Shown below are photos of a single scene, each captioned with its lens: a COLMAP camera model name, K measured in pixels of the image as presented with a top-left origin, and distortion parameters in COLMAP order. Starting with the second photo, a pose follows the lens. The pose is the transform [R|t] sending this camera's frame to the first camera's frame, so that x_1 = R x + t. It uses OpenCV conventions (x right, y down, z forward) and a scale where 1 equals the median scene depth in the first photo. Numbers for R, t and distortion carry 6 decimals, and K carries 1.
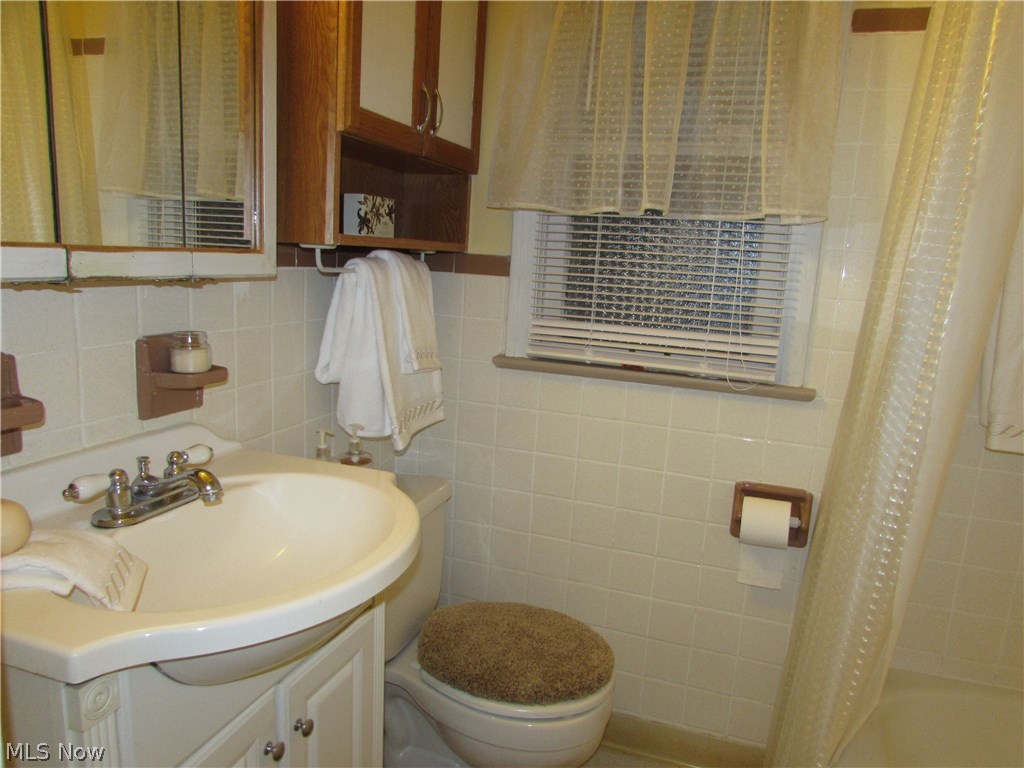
lens RADIAL K [[715.3, 0, 516.8], [0, 715.3, 395.1], [0, 0, 1]] dist [-0.033282, -0.005193]
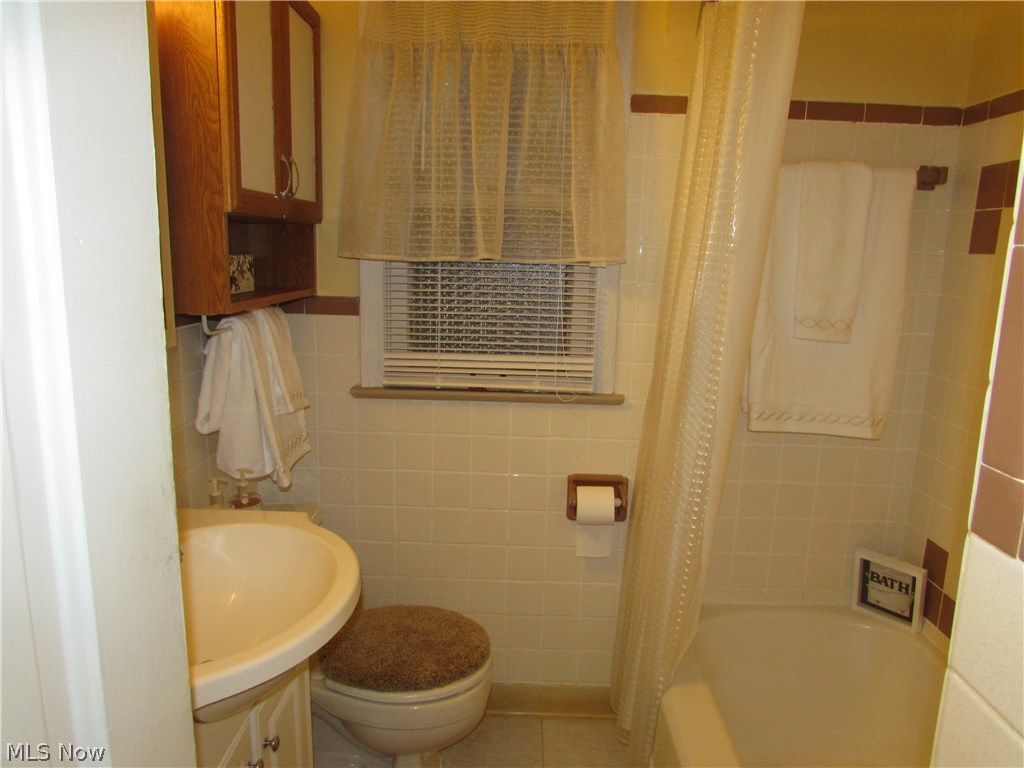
lens RADIAL K [[715.3, 0, 516.8], [0, 715.3, 395.1], [0, 0, 1]] dist [-0.033282, -0.005193]
pose [[0.948910, -0.092797, 0.301593, -0.138969], [0.086446, 0.995664, 0.034367, -0.067733], [-0.303475, -0.006540, 0.952817, -0.142961]]
